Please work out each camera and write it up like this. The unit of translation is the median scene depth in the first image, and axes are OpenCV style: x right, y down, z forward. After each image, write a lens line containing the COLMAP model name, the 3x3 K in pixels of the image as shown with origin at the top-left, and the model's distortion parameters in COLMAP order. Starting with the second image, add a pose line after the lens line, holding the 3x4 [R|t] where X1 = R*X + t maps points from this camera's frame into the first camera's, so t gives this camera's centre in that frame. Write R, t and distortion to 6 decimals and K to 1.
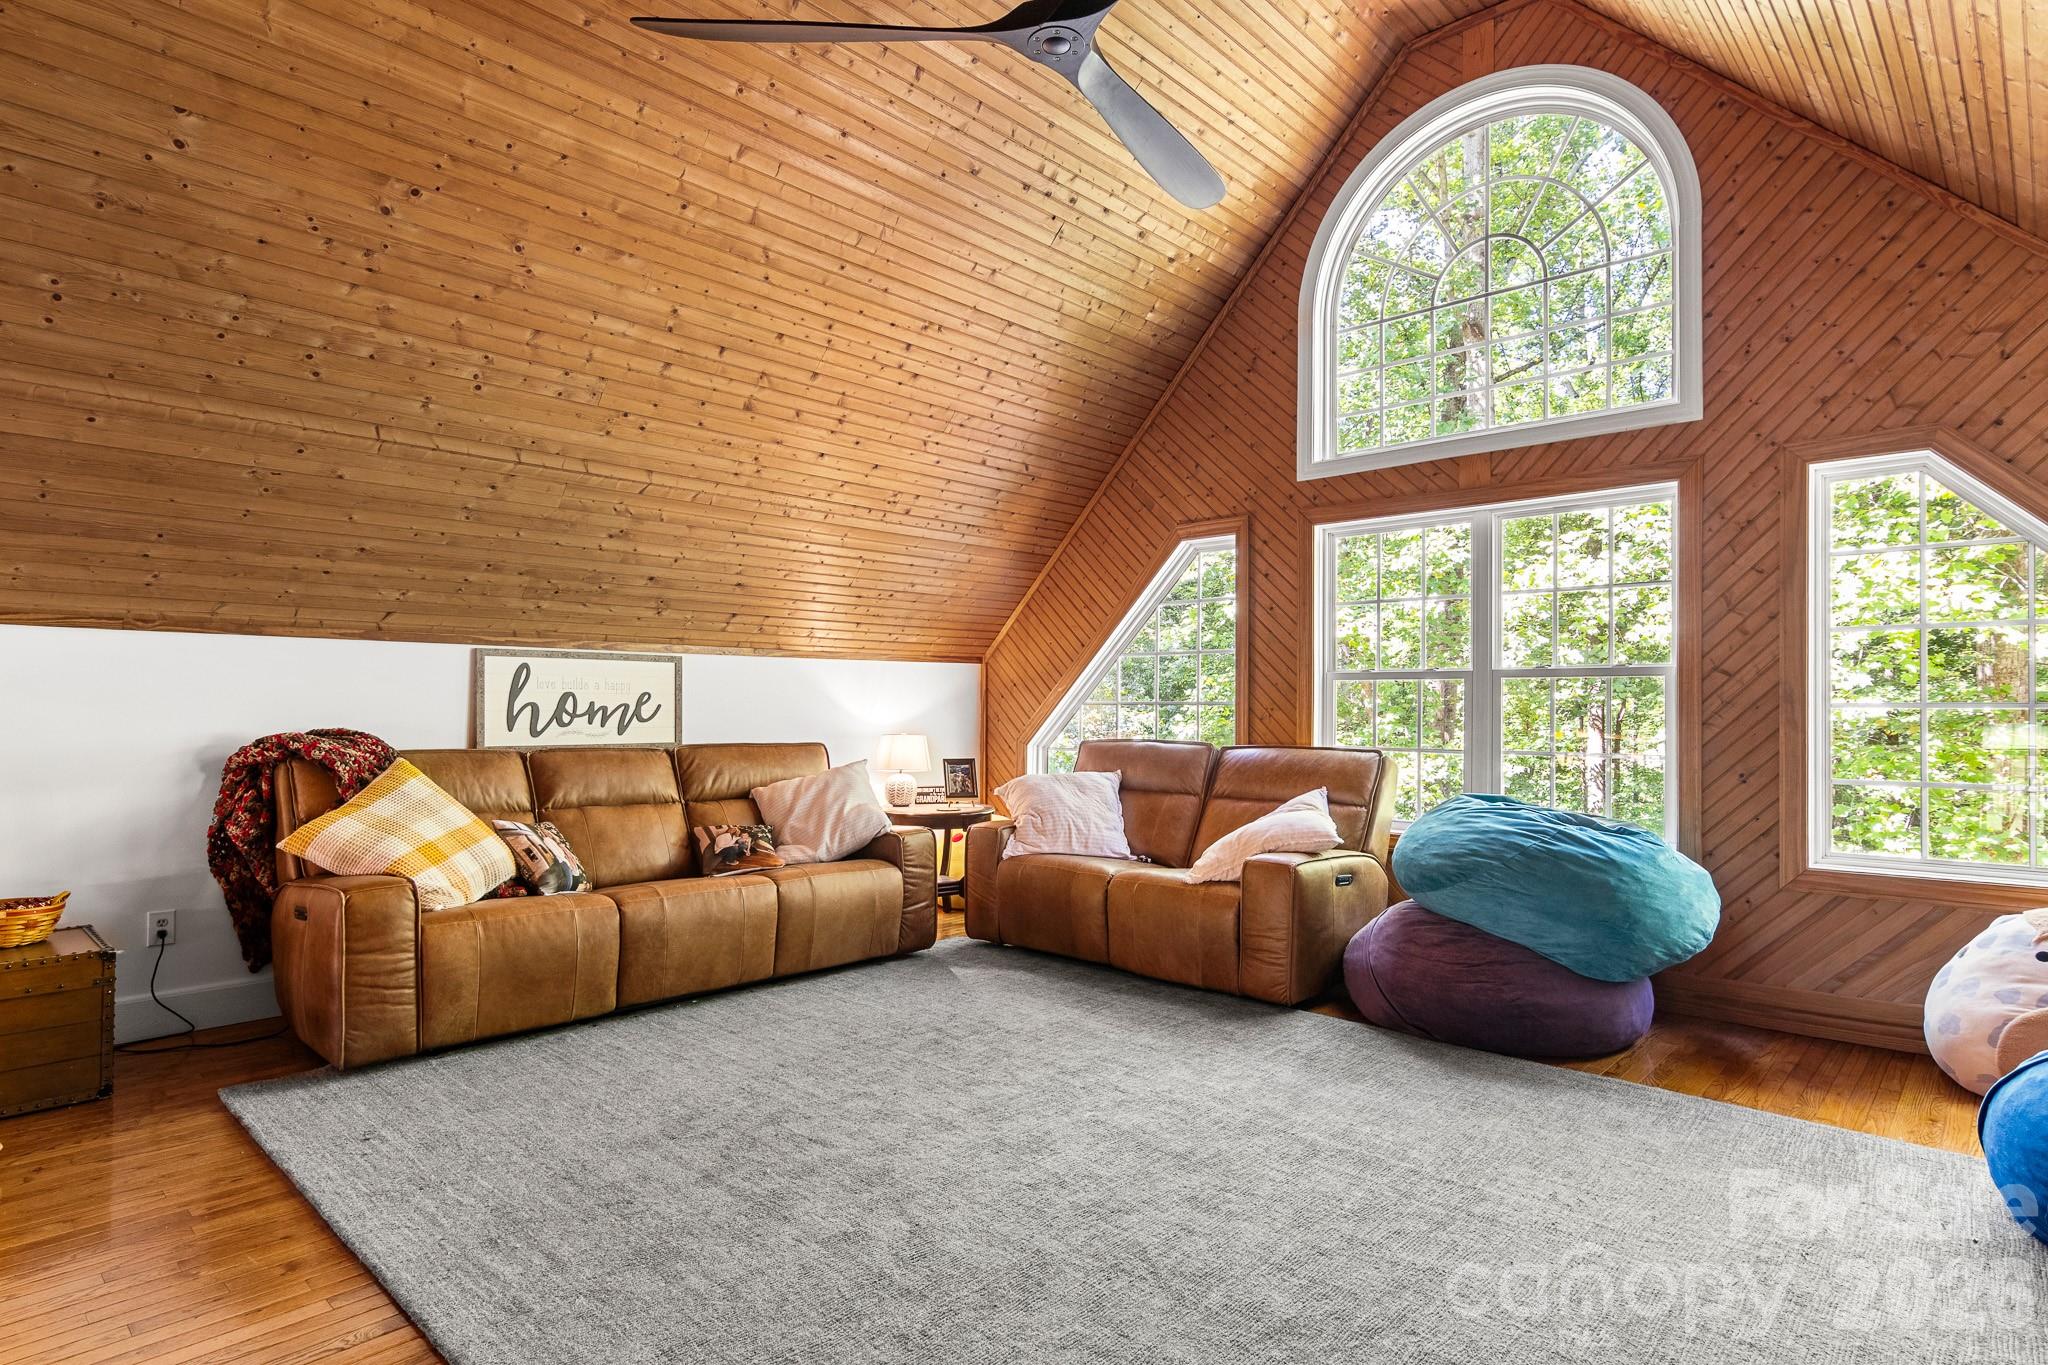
lens RADIAL K [[1062.1, 0, 974.8], [0, 1062.1, 699.2], [0, 0, 1]] dist [0.001135, 0.000292]
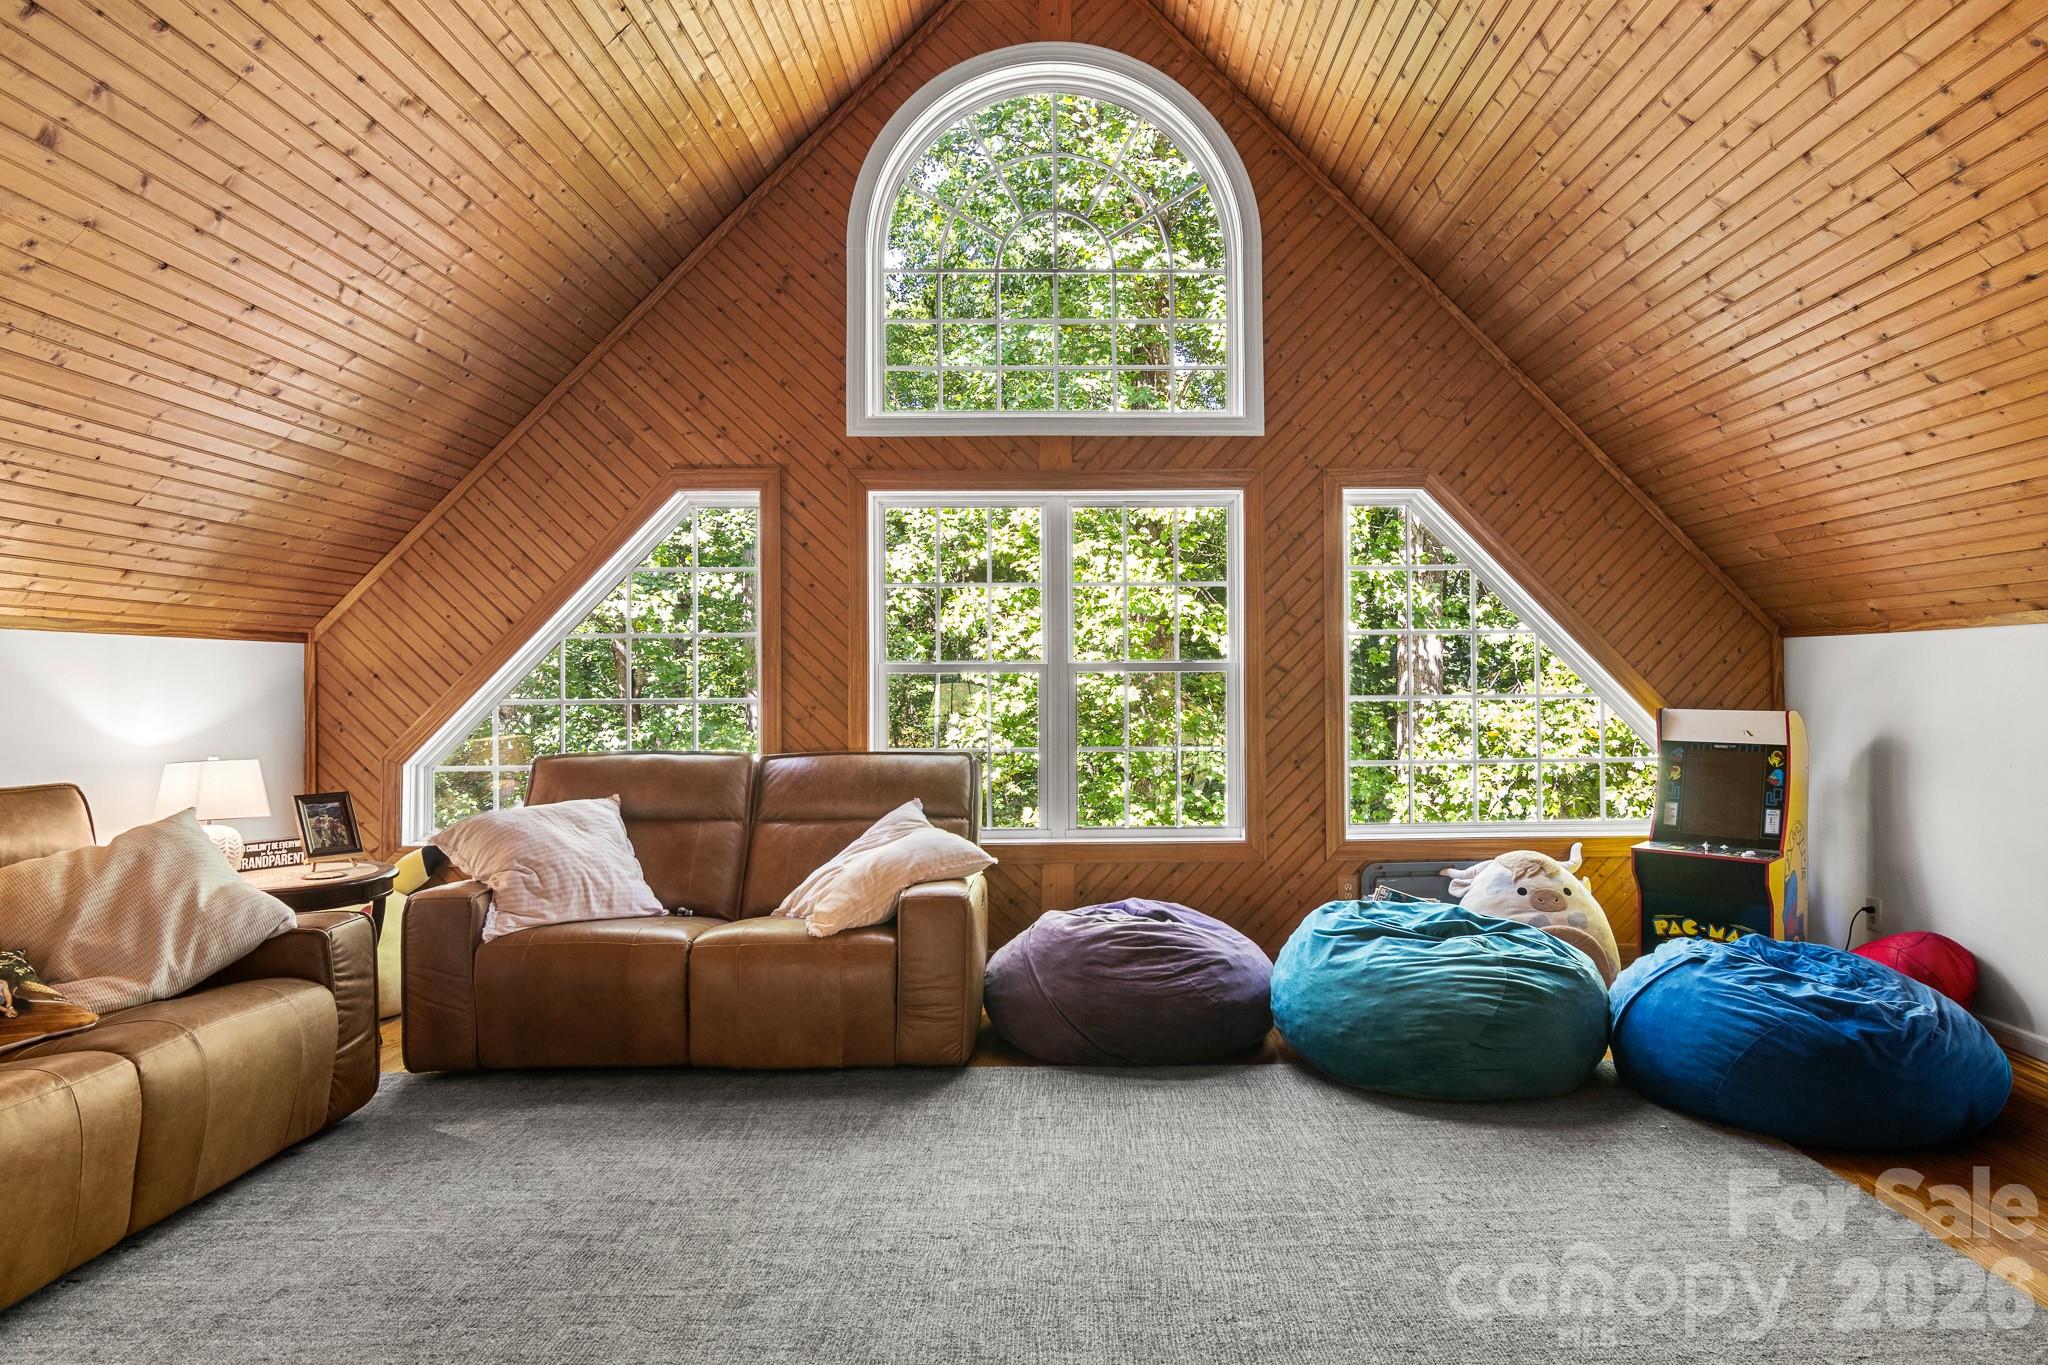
lens RADIAL K [[1179.1, 0, 1029.6], [0, 1179.1, 681.1], [0, 0, 1]] dist [-0.003325, 0.002945]
pose [[0.706321, -0.003662, 0.707882, -0.251537], [0.005683, 0.999984, -0.000498, -0.010044], [-0.707869, 0.004375, 0.706330, 0.237587]]
